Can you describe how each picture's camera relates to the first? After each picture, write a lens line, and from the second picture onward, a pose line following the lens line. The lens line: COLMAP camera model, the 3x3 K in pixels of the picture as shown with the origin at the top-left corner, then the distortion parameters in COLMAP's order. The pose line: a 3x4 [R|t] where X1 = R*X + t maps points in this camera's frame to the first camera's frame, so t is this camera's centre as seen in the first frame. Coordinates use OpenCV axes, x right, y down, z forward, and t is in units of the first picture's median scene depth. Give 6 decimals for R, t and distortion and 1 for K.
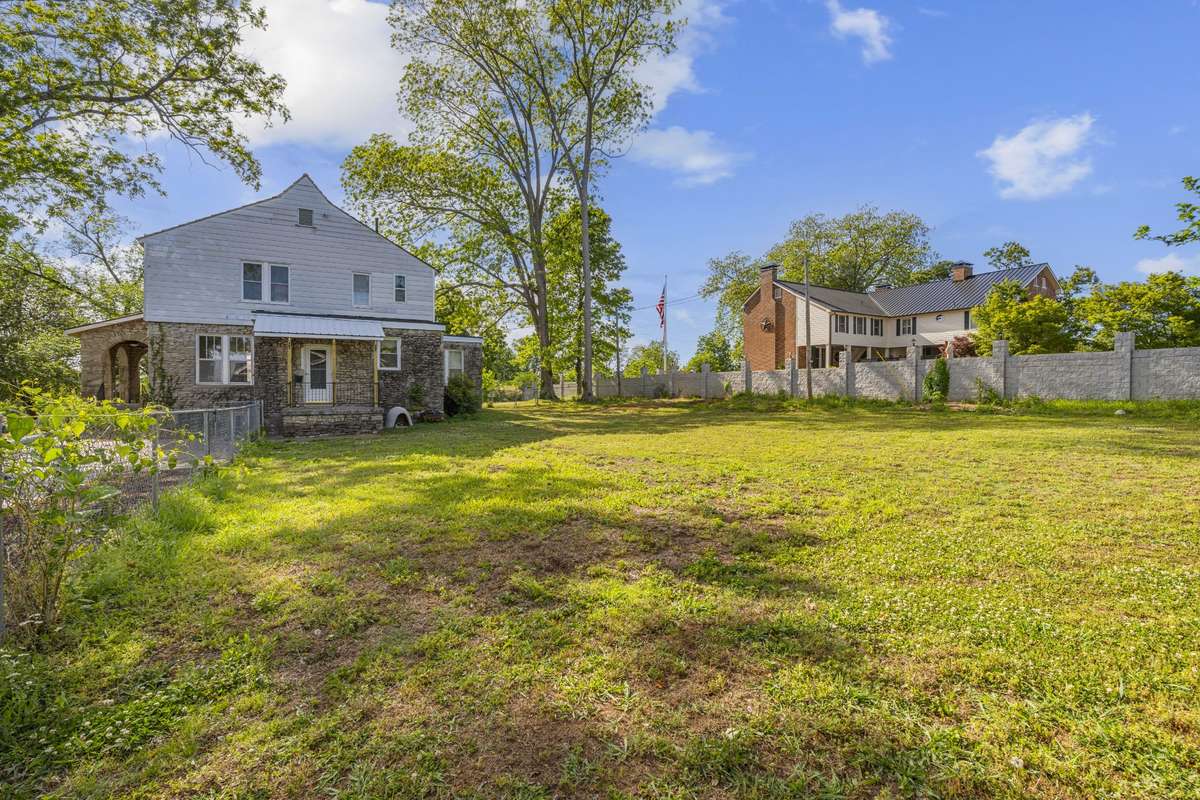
lens RADIAL K [[539.0, 0, 600.0], [0, 539.0, 400.0], [0, 0, 1]] dist [-0.005137, 0.000022]
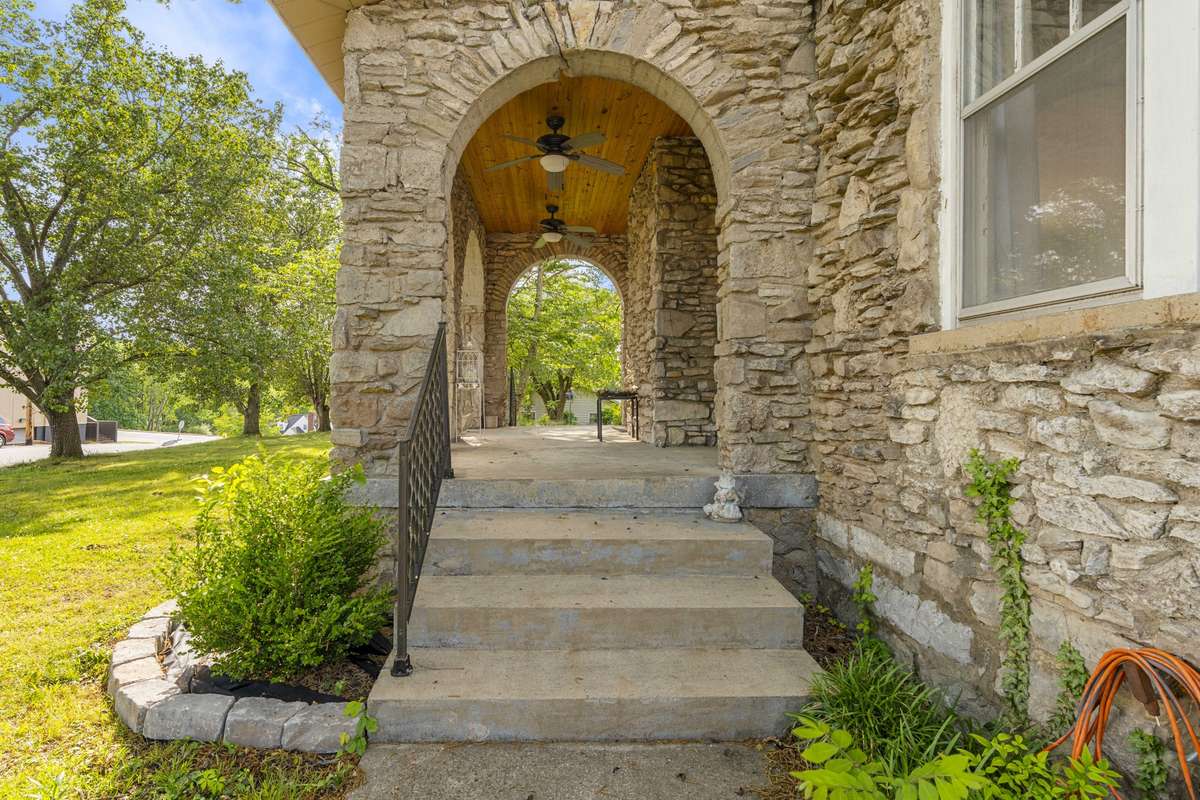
lens RADIAL K [[557.8, 0, 551.9], [0, 557.8, 380.5], [0, 0, 1]] dist [-0.002781, 0.000304]
pose [[0.886595, 0.006766, -0.462497, -0.900536], [-0.028452, 0.998797, -0.039930, -0.012367], [0.461670, 0.048561, 0.885721, 0.954563]]
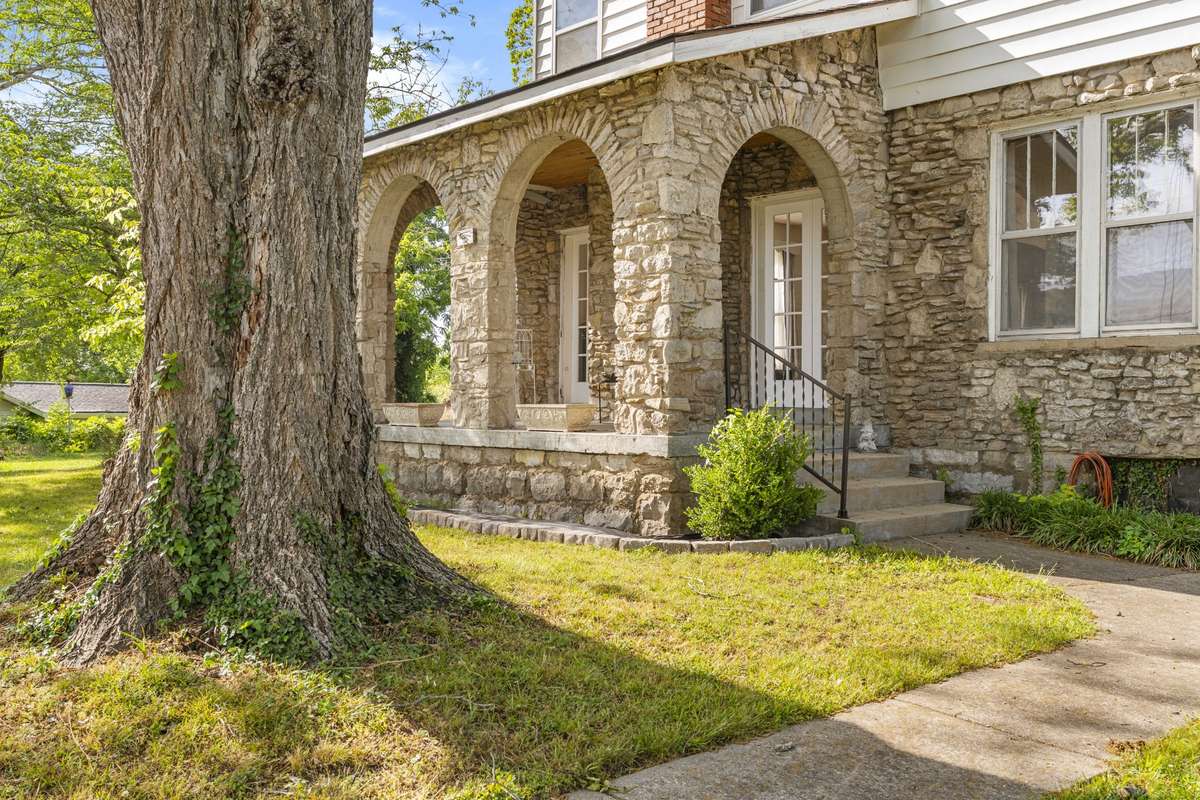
lens RADIAL K [[1043.1, 0, 600.0], [0, 1043.1, 400.0], [0, 0, 1]] dist [0.003710, 0.002799]
pose [[0.981965, 0.009062, 0.188847, -1.144995], [-0.005637, 0.999810, -0.018671, 0.005826], [-0.188980, 0.017269, 0.981829, 0.672011]]
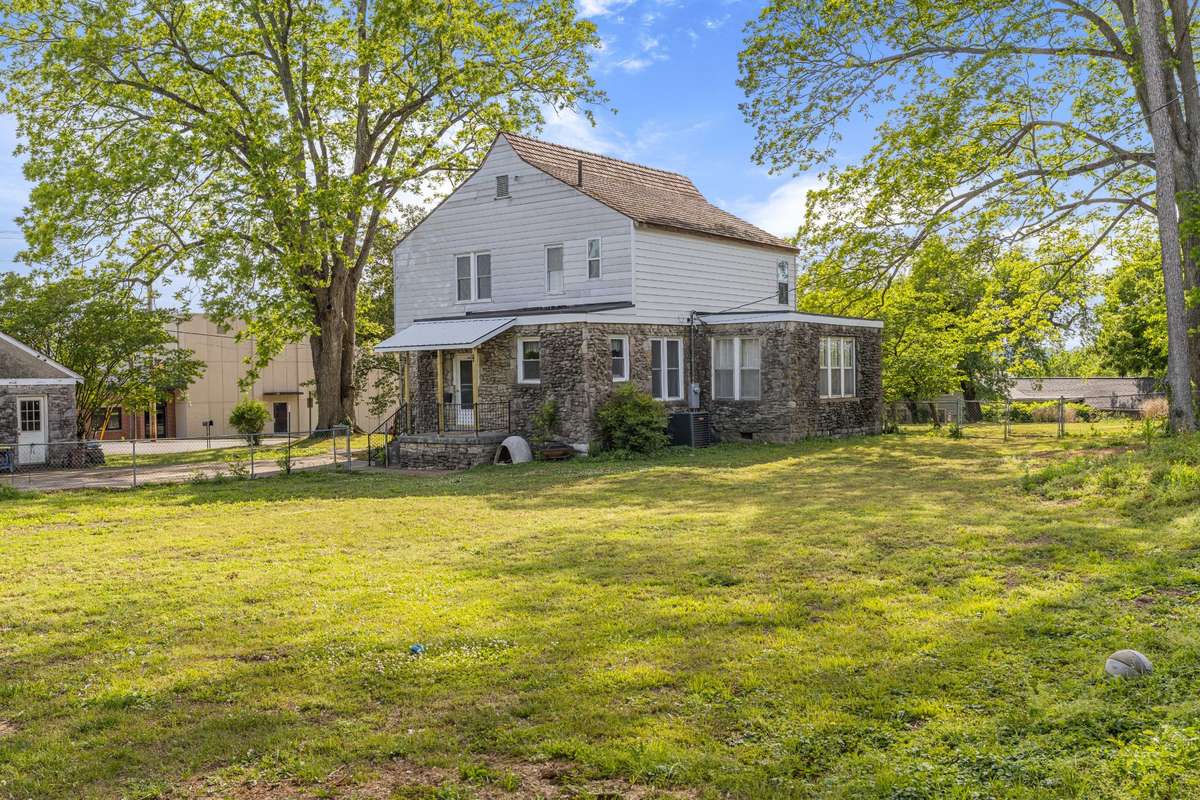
lens RADIAL K [[1043.1, 0, 600.0], [0, 1043.1, 400.0], [0, 0, 1]] dist [0.003710, 0.002799]
pose [[0.409569, 0.012028, -0.912200, 0.954666], [-0.001669, 0.999921, 0.012436, -0.053821], [0.912278, -0.003571, 0.409557, 0.546424]]
